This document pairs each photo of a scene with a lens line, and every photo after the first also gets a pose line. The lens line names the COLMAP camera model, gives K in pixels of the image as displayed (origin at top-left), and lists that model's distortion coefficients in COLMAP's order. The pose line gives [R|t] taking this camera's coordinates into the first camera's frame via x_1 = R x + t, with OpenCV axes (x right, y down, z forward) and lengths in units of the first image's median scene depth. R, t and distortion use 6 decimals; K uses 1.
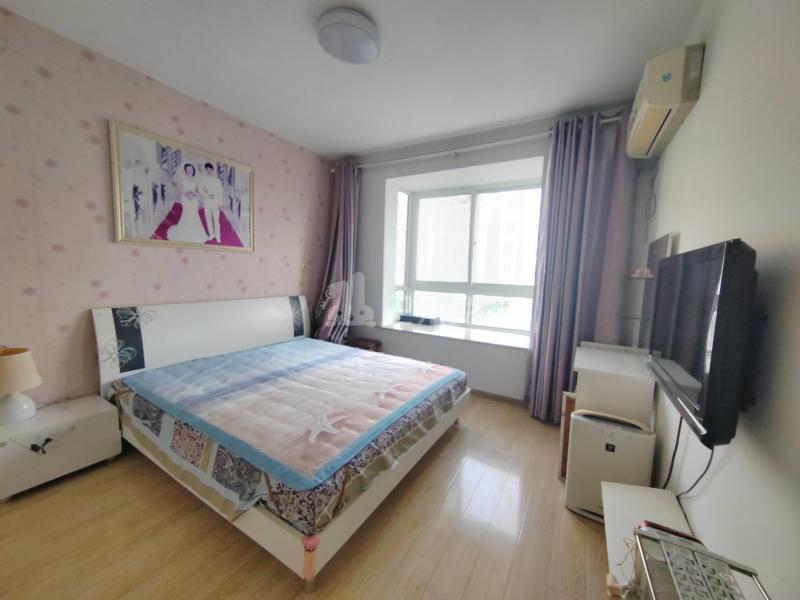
lens RADIAL K [[307.2, 0, 399.6], [0, 307.2, 301.7], [0, 0, 1]] dist [0.000650, 0.000119]
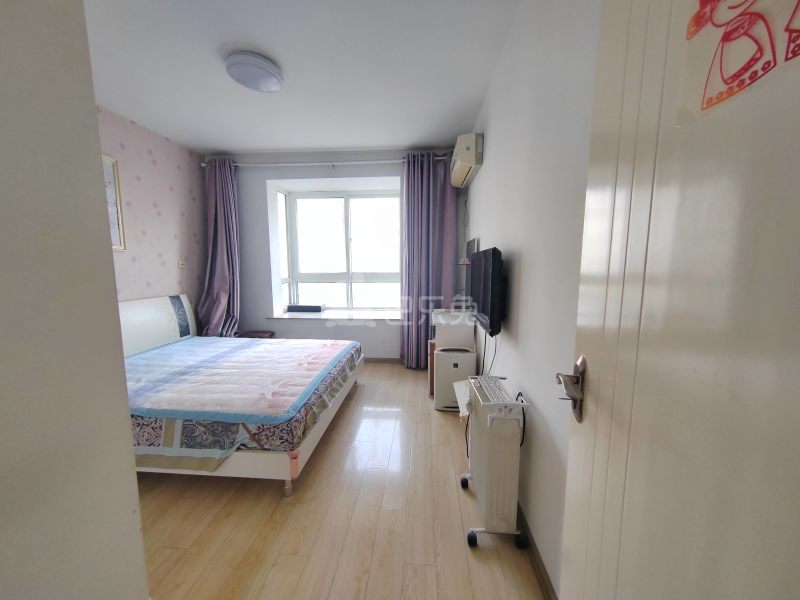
lens RADIAL K [[307.2, 0, 399.6], [0, 307.2, 301.7], [0, 0, 1]] dist [0.000650, 0.000119]
pose [[0.896376, -0.089047, 0.434258, -0.211442], [0.076704, 0.995997, 0.045905, 0.017510], [-0.436607, -0.007839, 0.899618, -0.274443]]
